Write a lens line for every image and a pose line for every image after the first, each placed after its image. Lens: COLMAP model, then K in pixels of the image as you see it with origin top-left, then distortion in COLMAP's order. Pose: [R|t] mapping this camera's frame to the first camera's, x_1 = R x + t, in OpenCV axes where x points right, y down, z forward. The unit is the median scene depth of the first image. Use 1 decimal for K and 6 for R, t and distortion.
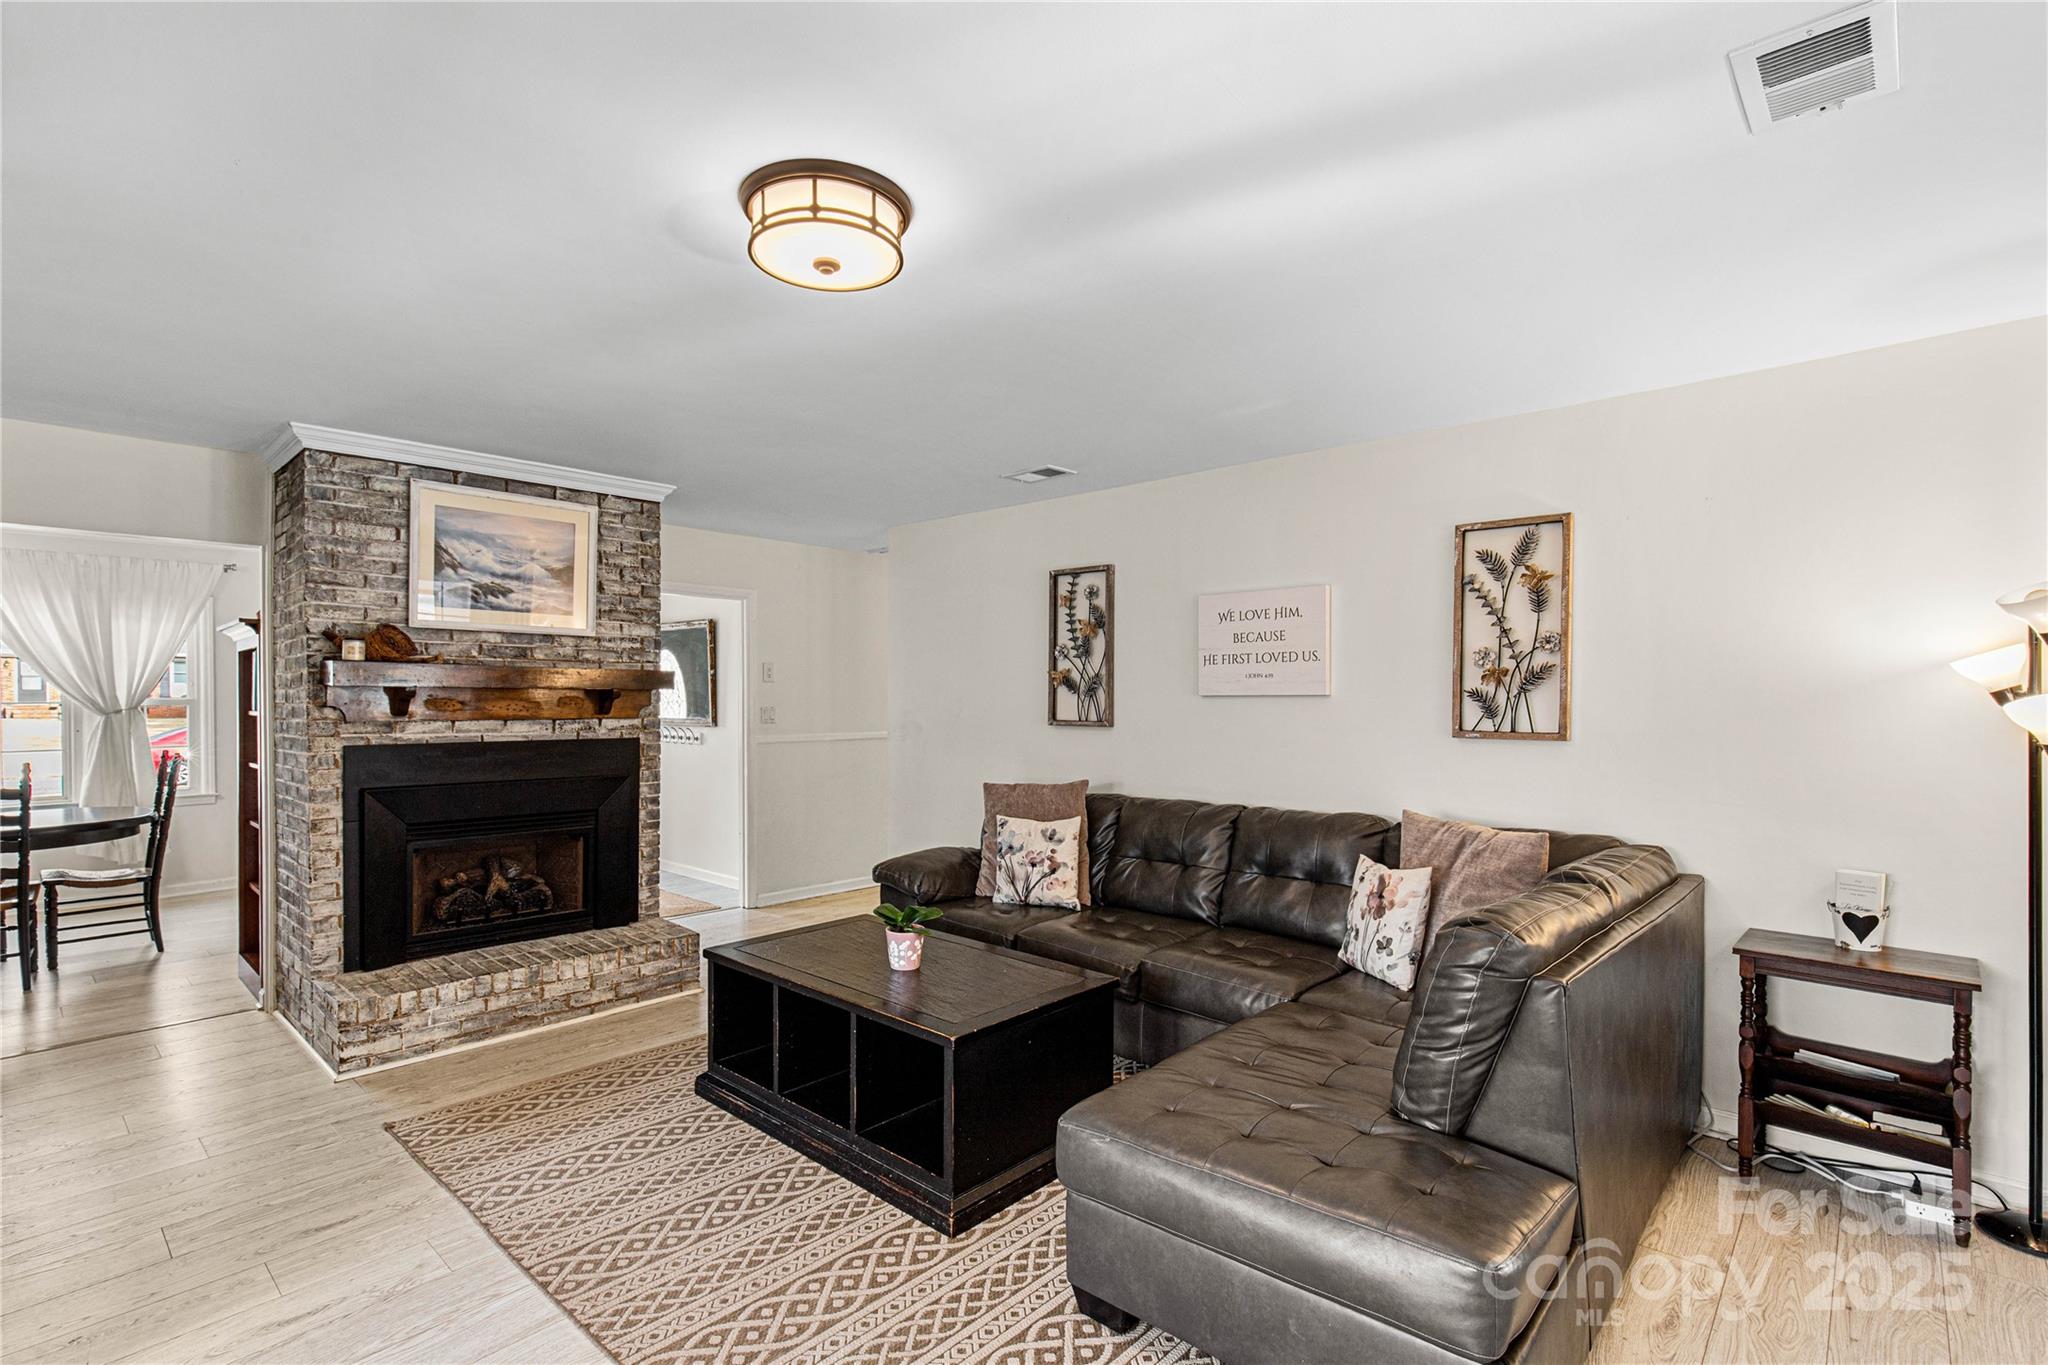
lens RADIAL K [[959.3, 0, 1018.5], [0, 959.3, 719.1], [0, 0, 1]] dist [0.004079, 0.000427]
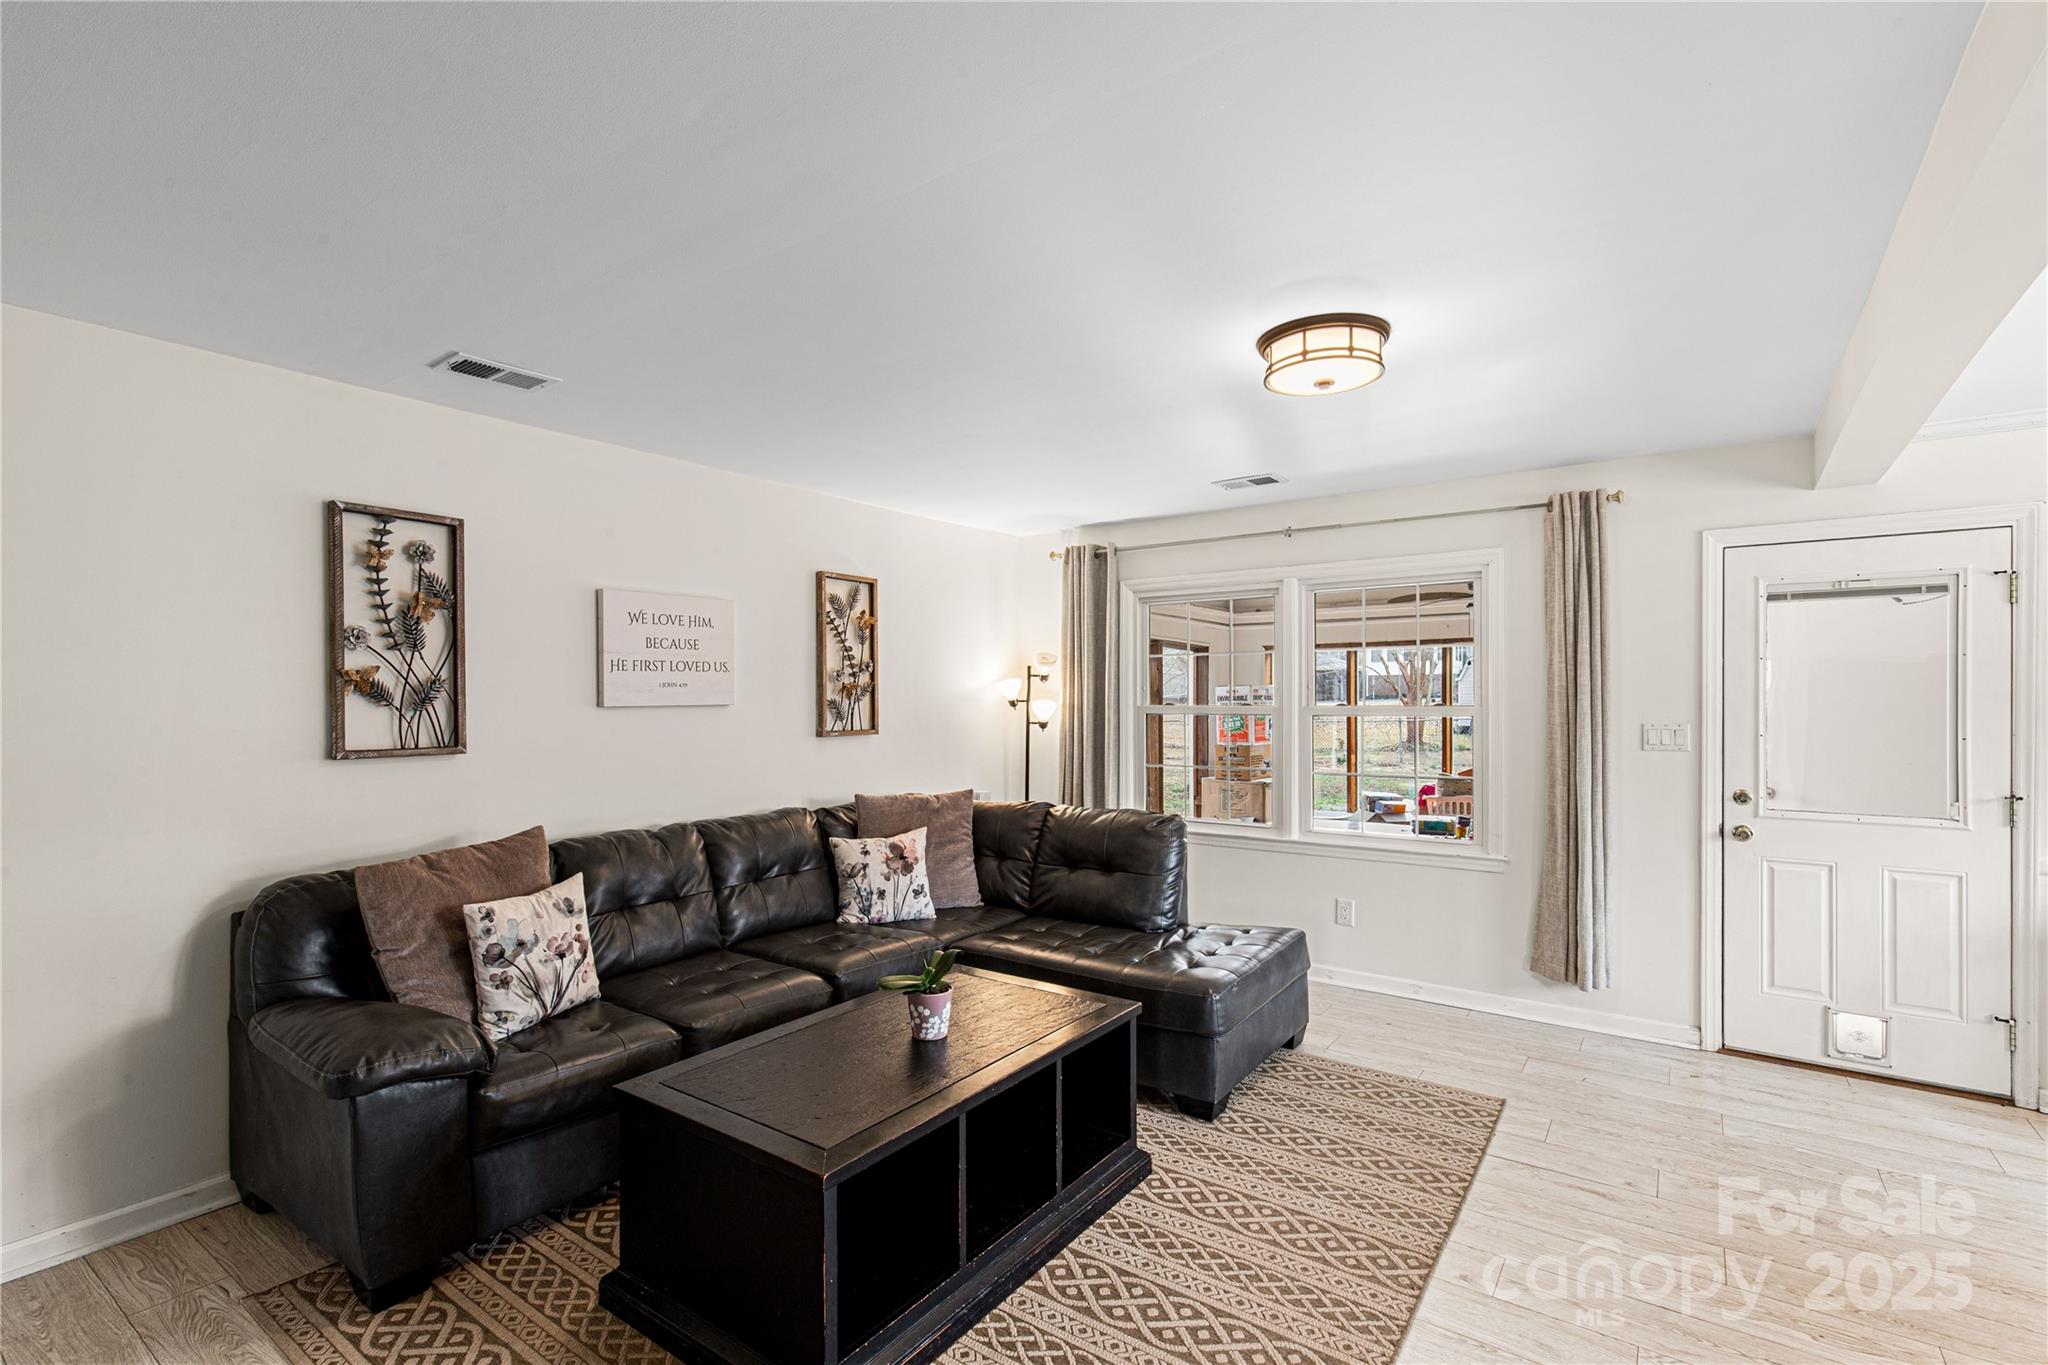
lens RADIAL K [[934.3, 0, 1026.7], [0, 934.3, 705.4], [0, 0, 1]] dist [0.011393, -0.000603]
pose [[-0.121217, -0.007189, 0.992600, -0.687726], [0.030121, 0.999487, 0.010917, -0.023818], [-0.992169, 0.031222, -0.120938, 0.745589]]
